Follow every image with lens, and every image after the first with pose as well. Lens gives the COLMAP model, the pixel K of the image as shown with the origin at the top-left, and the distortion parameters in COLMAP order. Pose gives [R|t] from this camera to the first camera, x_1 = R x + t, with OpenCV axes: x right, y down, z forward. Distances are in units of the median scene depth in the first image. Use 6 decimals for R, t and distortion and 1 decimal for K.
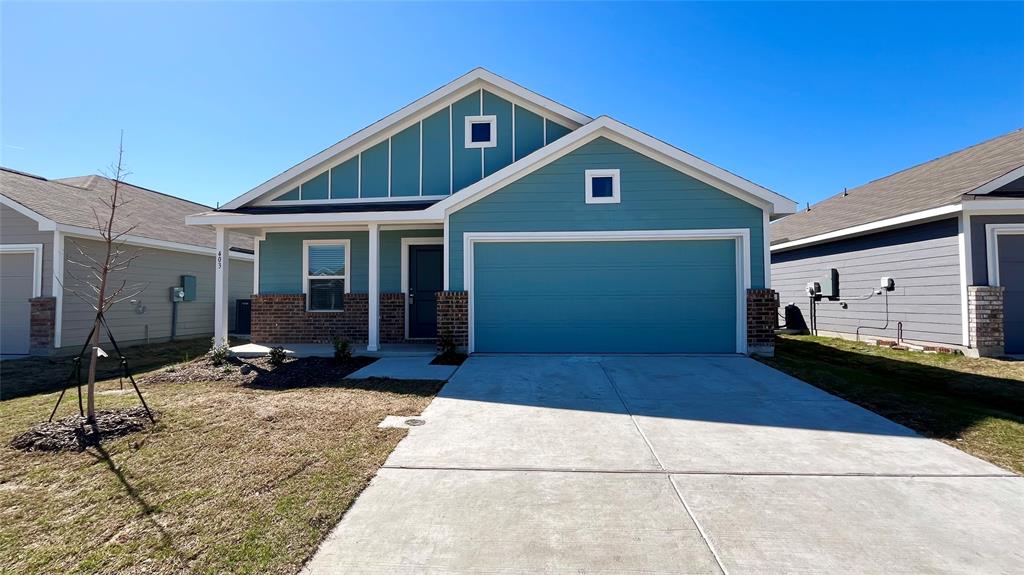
lens RADIAL K [[422.0, 0, 511.2], [0, 422.0, 287.0], [0, 0, 1]] dist [-0.004104, -0.000074]
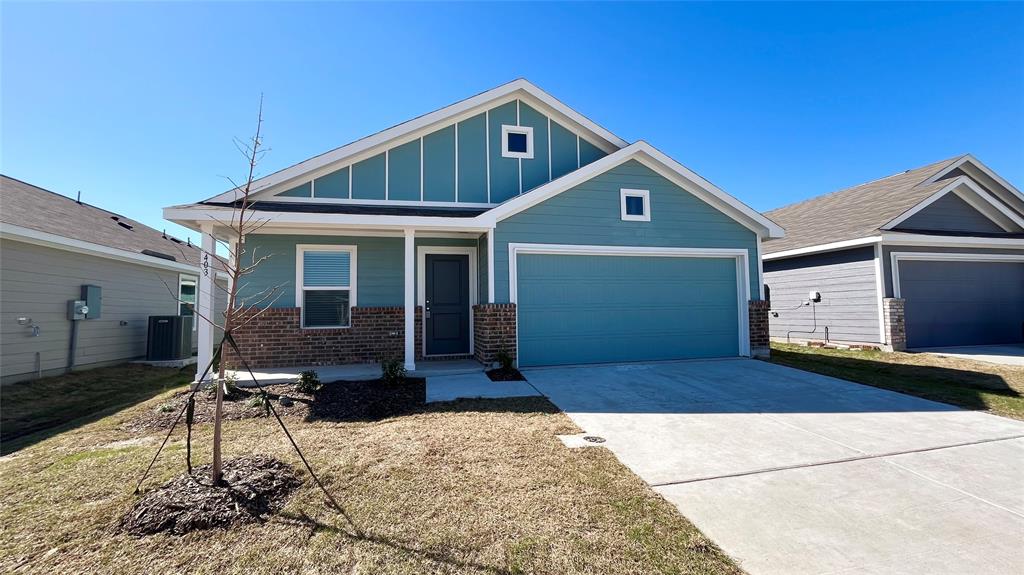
lens RADIAL K [[422.0, 0, 509.7], [0, 422.0, 286.6], [0, 0, 1]] dist [-0.004104, -0.000074]
pose [[0.954431, 0.008188, 0.298318, -0.398453], [0.002194, 0.999404, -0.034452, 0.004651], [-0.298423, 0.033536, 0.953844, 0.077465]]
